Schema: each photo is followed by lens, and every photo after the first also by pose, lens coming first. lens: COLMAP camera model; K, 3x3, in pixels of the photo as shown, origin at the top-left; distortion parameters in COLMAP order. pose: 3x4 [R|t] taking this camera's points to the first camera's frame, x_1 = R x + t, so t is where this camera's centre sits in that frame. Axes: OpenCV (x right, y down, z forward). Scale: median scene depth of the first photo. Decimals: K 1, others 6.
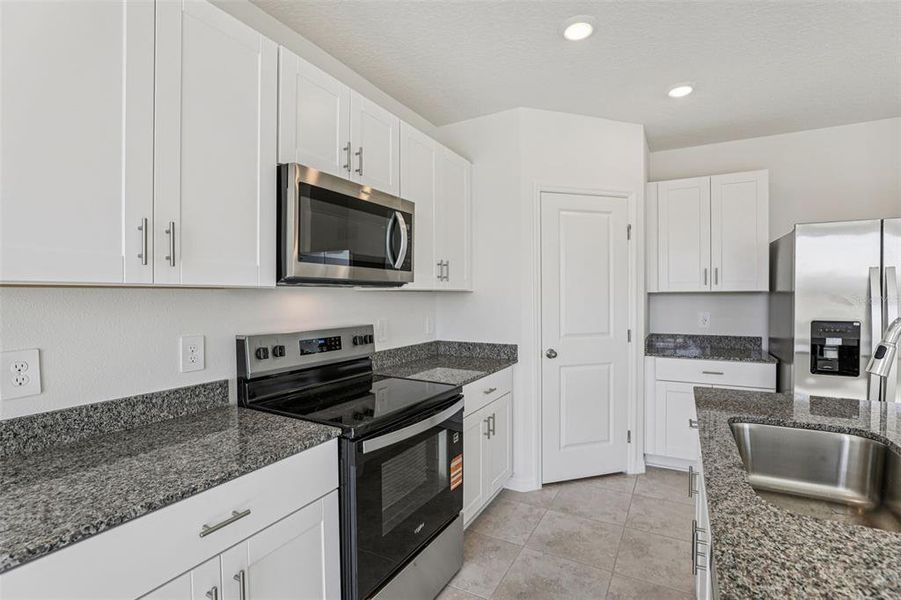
lens RADIAL K [[415.5, 0, 450.2], [0, 415.5, 302.2], [0, 0, 1]] dist [-0.030008, 0.001329]
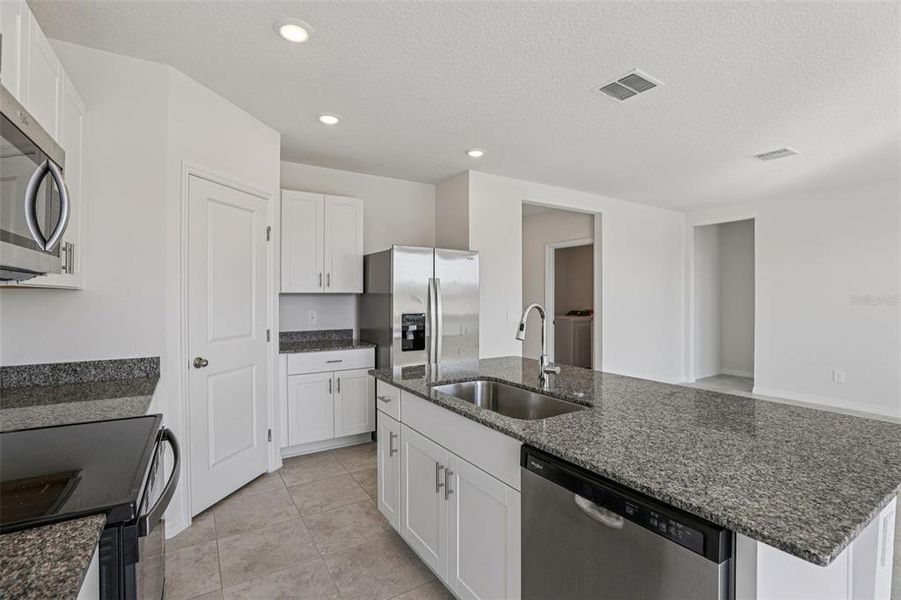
lens RADIAL K [[415.5, 0, 450.0], [0, 415.5, 295.3], [0, 0, 1]] dist [-0.030008, 0.001329]
pose [[0.485354, 0.006182, 0.874296, -0.304878], [0.010009, 0.999870, -0.012626, -0.000431], [-0.874260, 0.014879, 0.485229, 0.150651]]
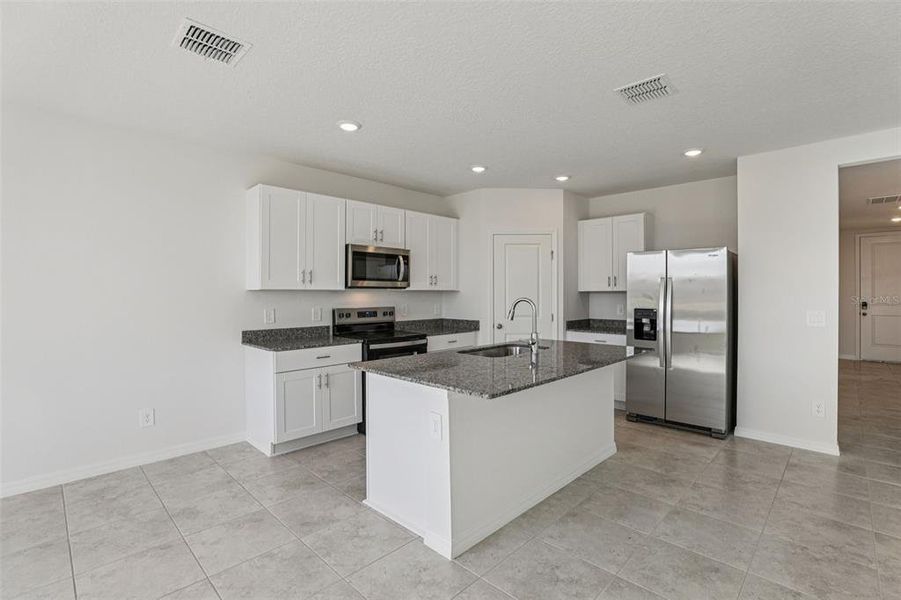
lens RADIAL K [[415.5, 0, 455.0], [0, 415.5, 296.3], [0, 0, 1]] dist [-0.030008, 0.001329]
pose [[0.967827, 0.006337, -0.251538, 0.608158], [-0.007642, 0.999962, -0.004210, 0.007626], [0.251502, 0.005997, 0.967838, -0.915146]]
